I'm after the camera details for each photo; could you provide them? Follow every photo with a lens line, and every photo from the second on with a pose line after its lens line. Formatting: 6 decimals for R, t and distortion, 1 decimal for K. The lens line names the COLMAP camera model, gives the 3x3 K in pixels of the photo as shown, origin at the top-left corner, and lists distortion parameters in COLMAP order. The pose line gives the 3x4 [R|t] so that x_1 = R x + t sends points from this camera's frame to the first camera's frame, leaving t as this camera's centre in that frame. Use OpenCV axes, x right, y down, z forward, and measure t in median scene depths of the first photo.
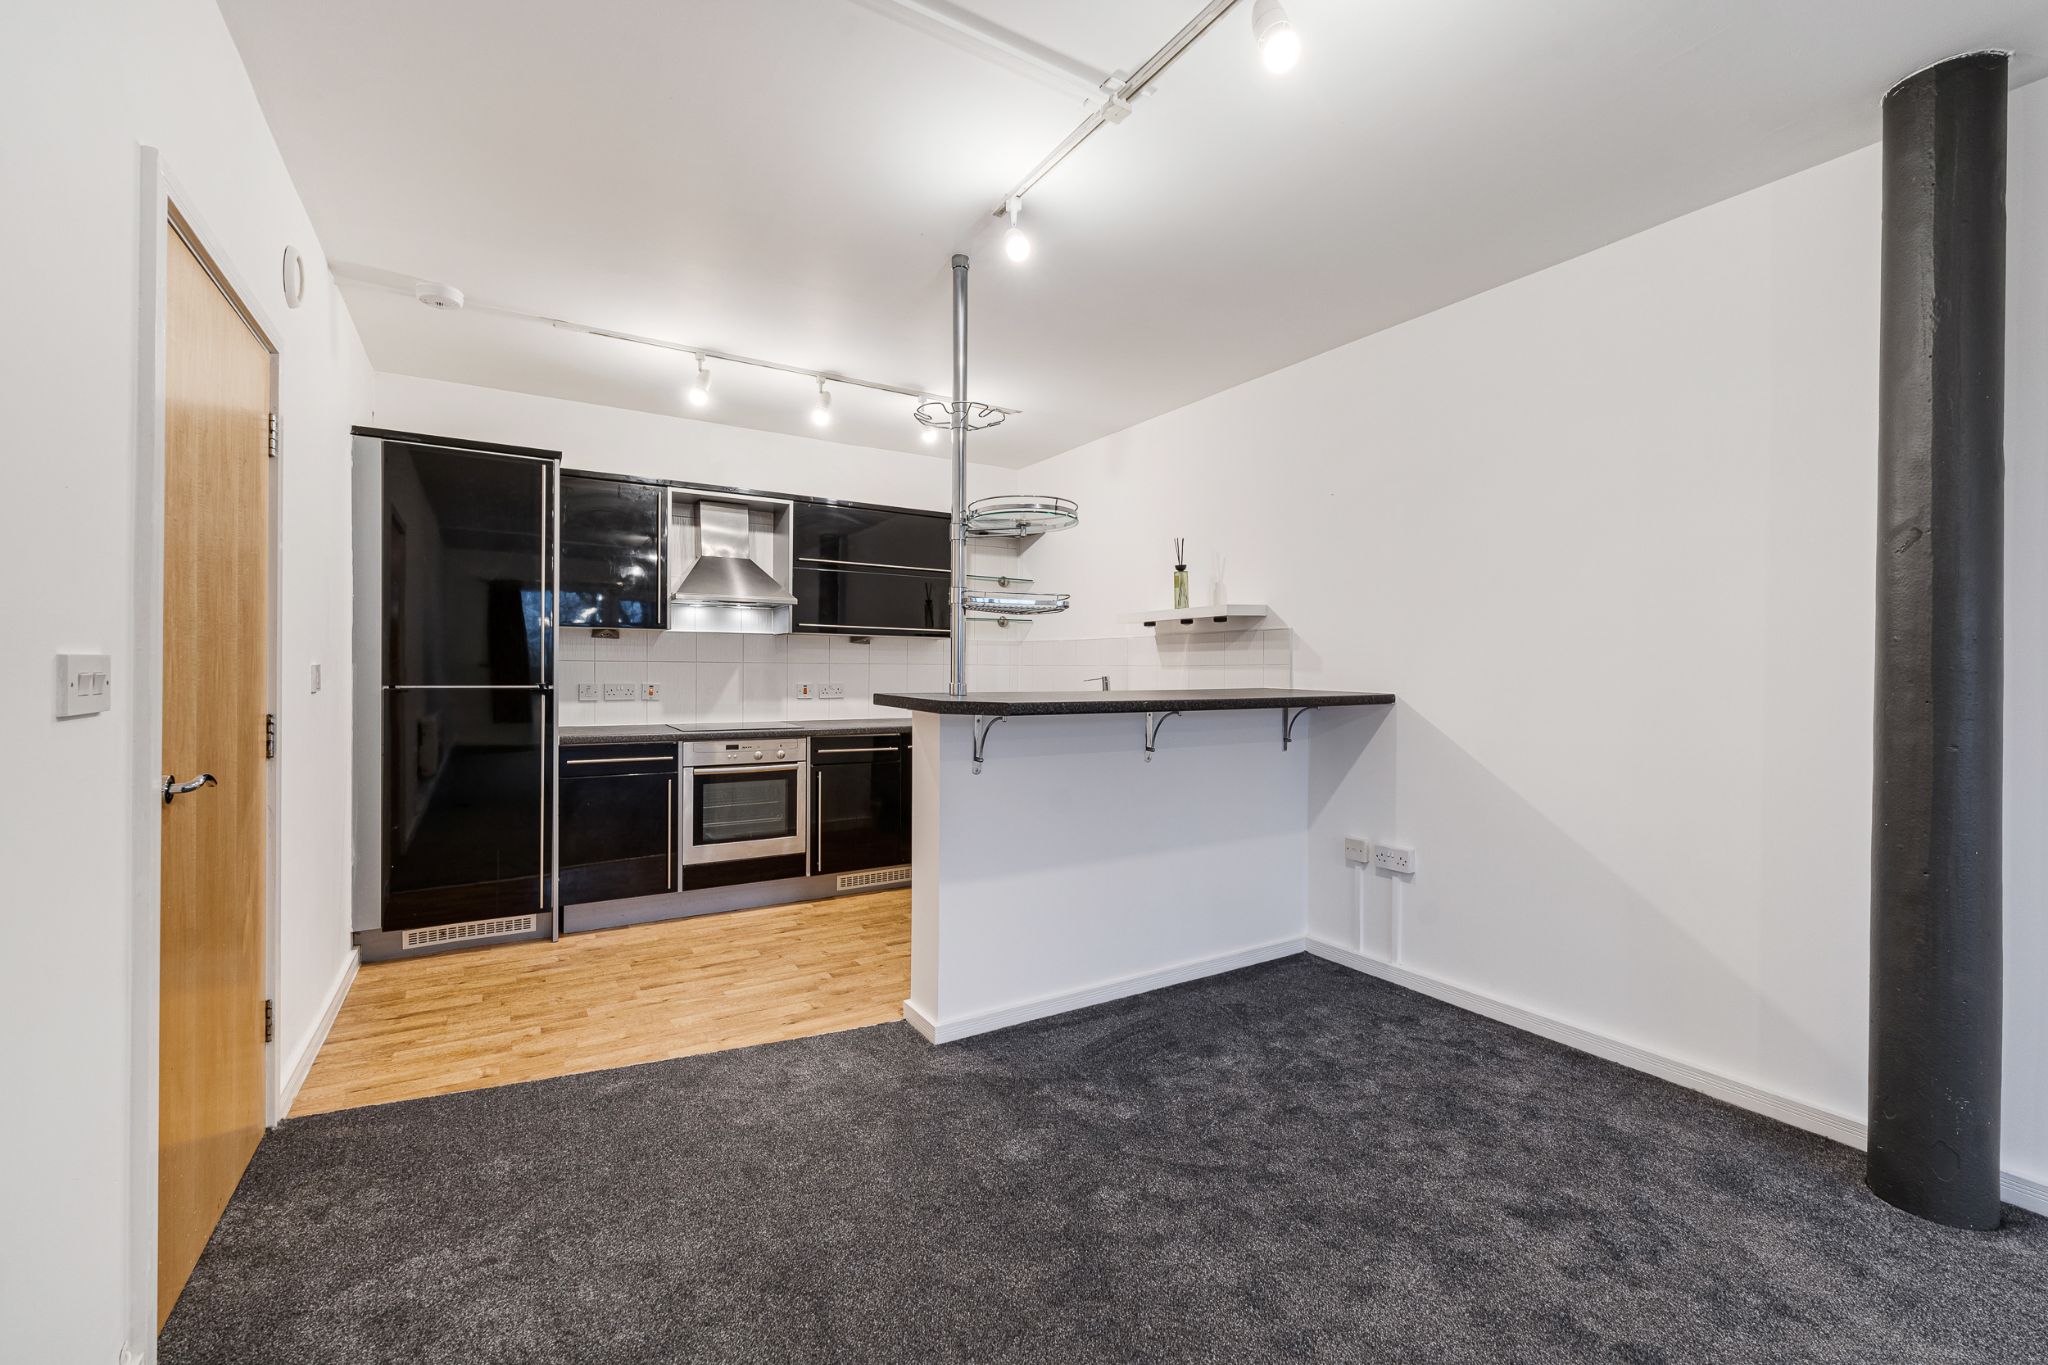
lens RADIAL K [[831.8, 0, 1020.9], [0, 831.8, 674.3], [0, 0, 1]] dist [-0.001696, -0.000230]
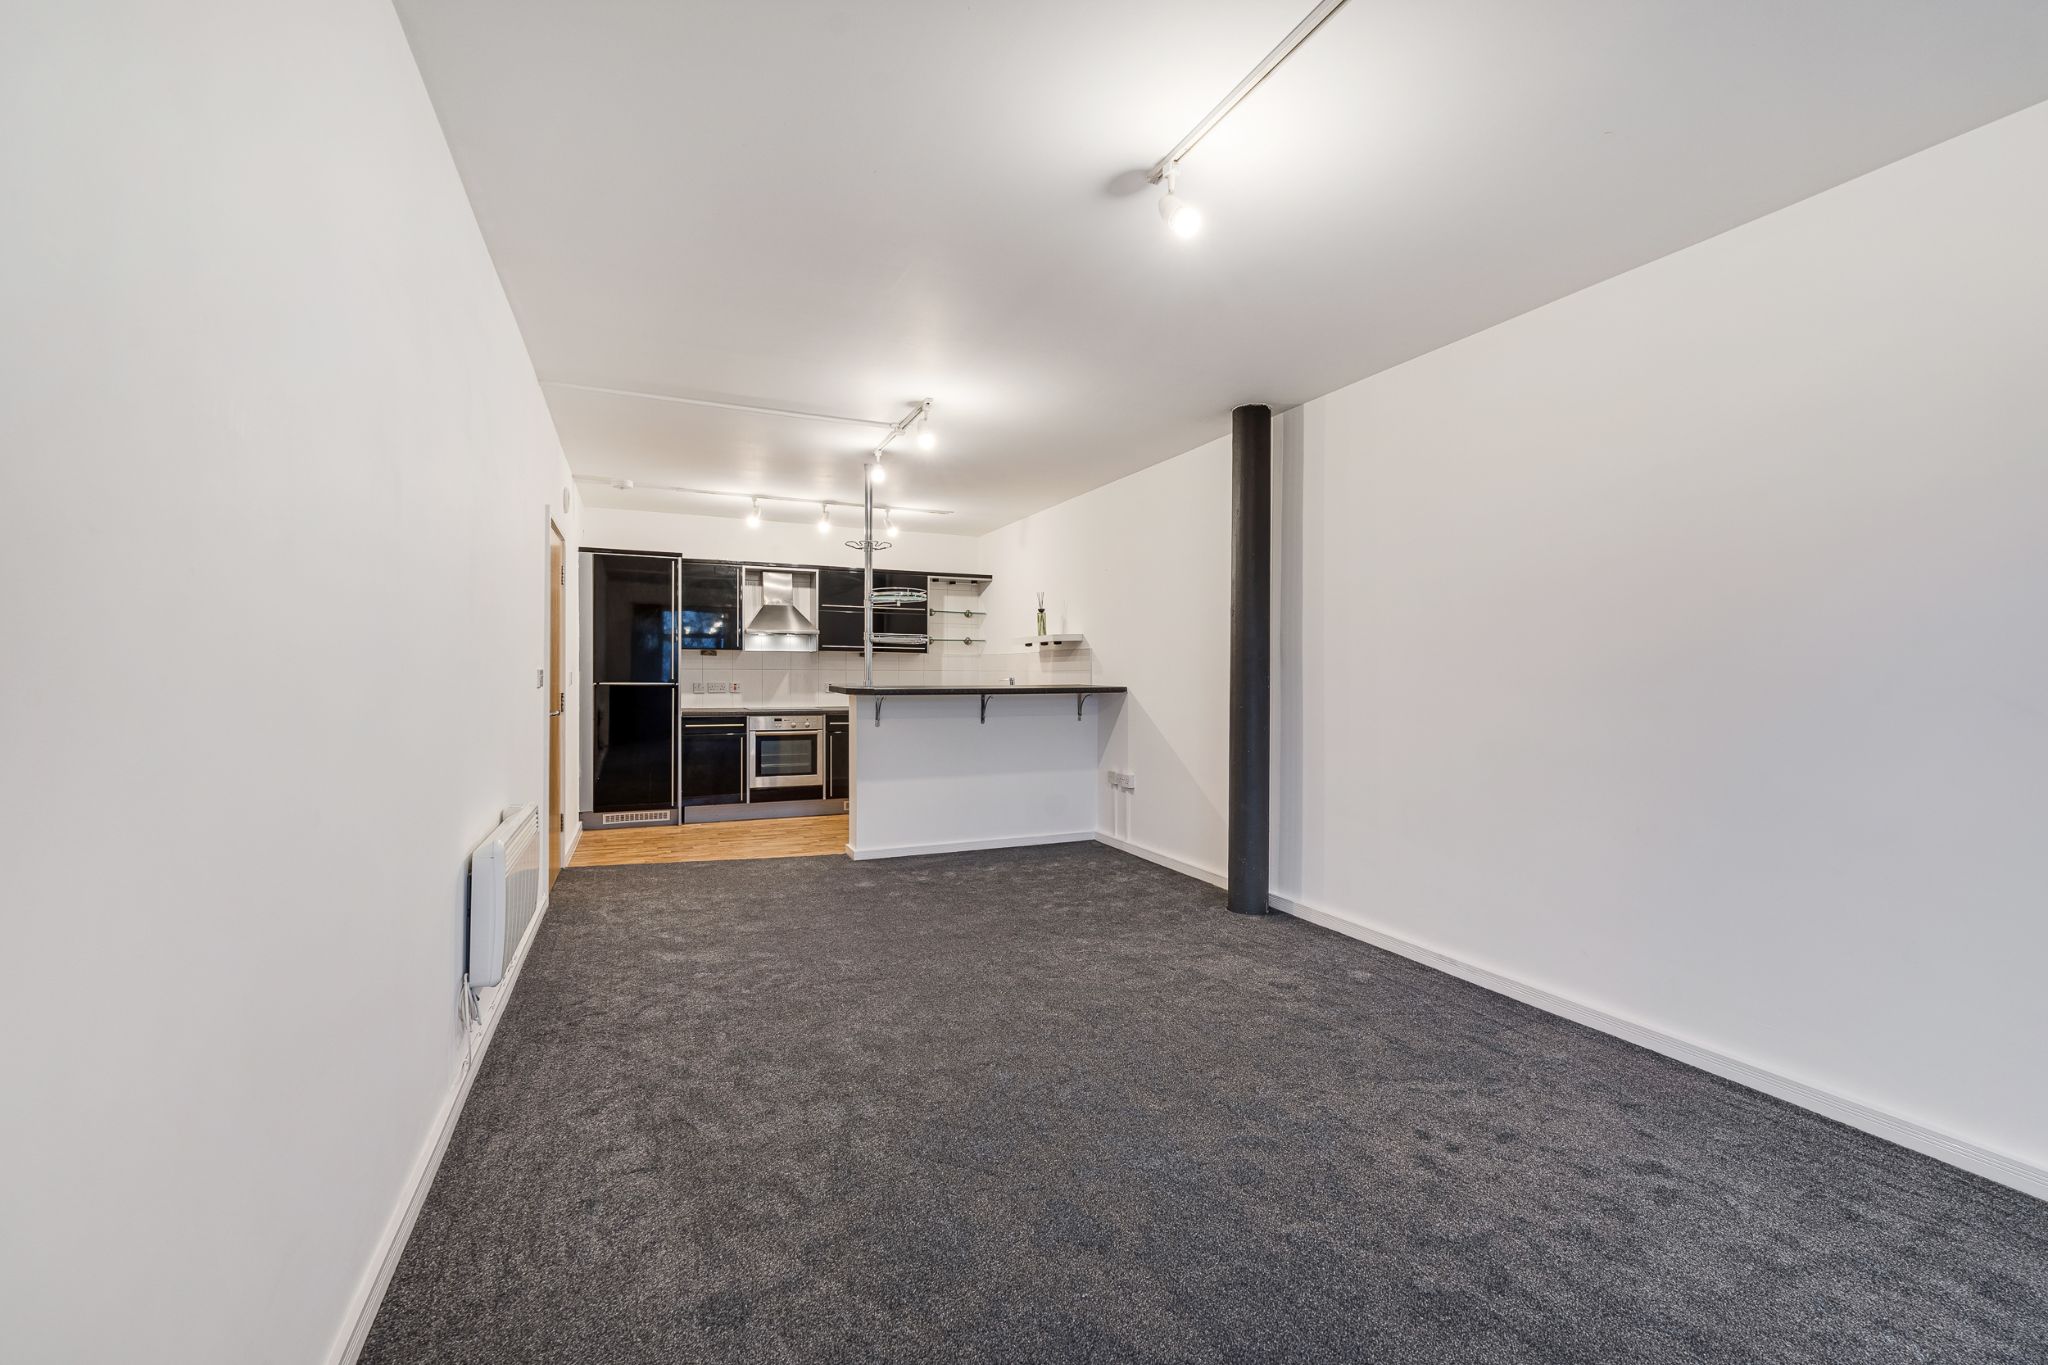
lens RADIAL K [[837.3, 0, 1019.0], [0, 837.3, 681.6], [0, 0, 1]] dist [0.000006, -0.000116]
pose [[0.990342, -0.001313, -0.138637, 0.378198], [0.001642, 0.999996, 0.002258, 0.006718], [0.138634, -0.002464, 0.990341, -0.624992]]
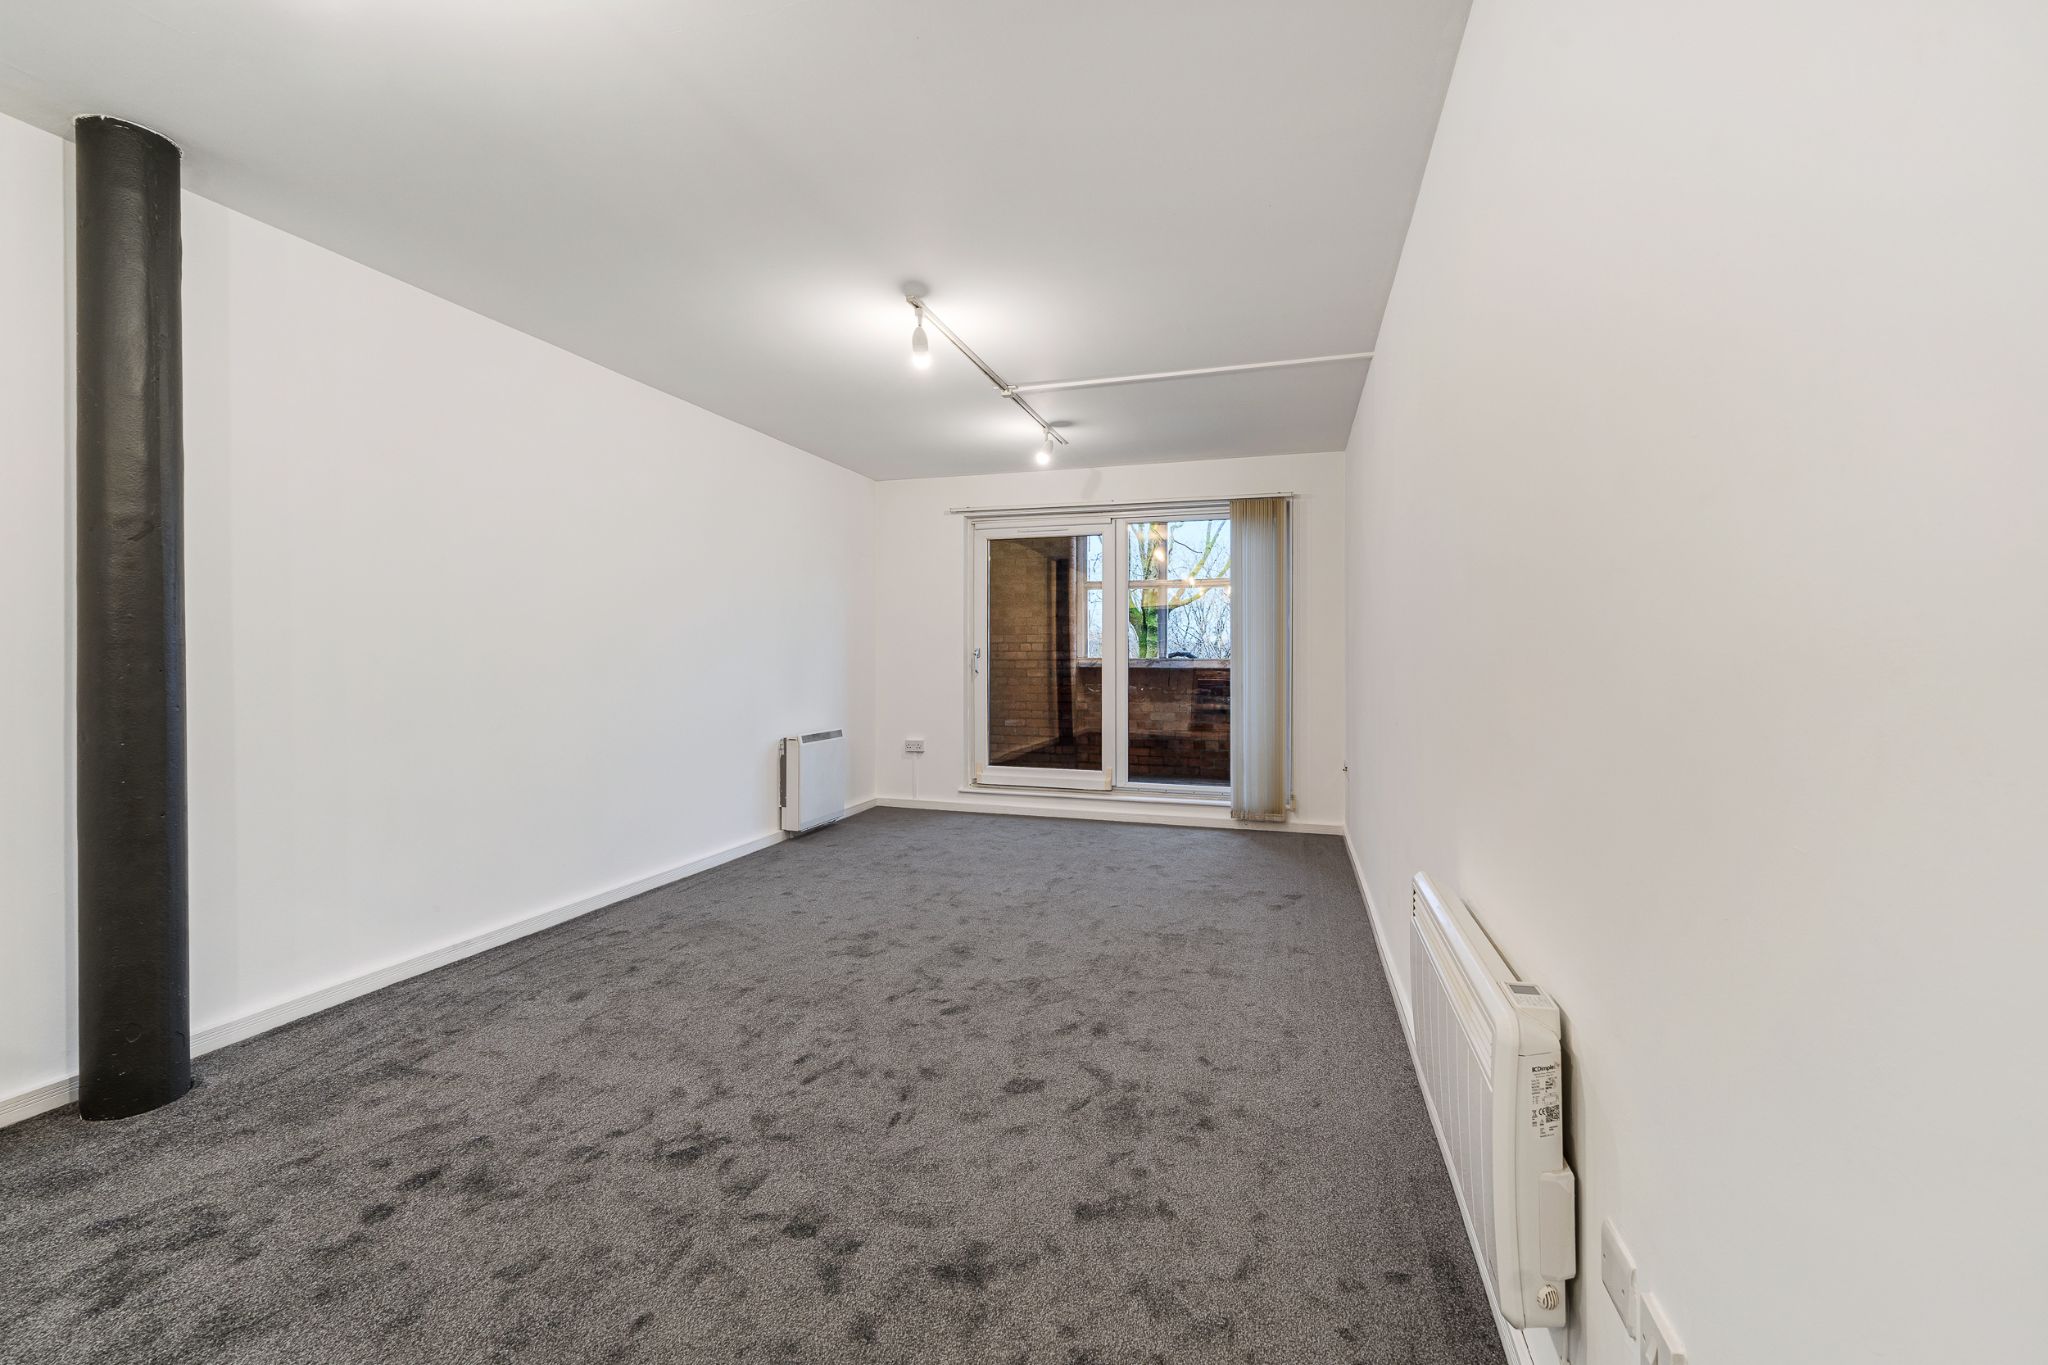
lens RADIAL K [[833.2, 0, 1023.1], [0, 833.2, 654.5], [0, 0, 1]] dist [0.000467, -0.000016]
pose [[-0.653751, -0.010959, 0.756630, -0.284481], [-0.007416, 0.999940, 0.008075, -0.004428], [-0.756673, -0.000332, -0.653793, 0.392238]]
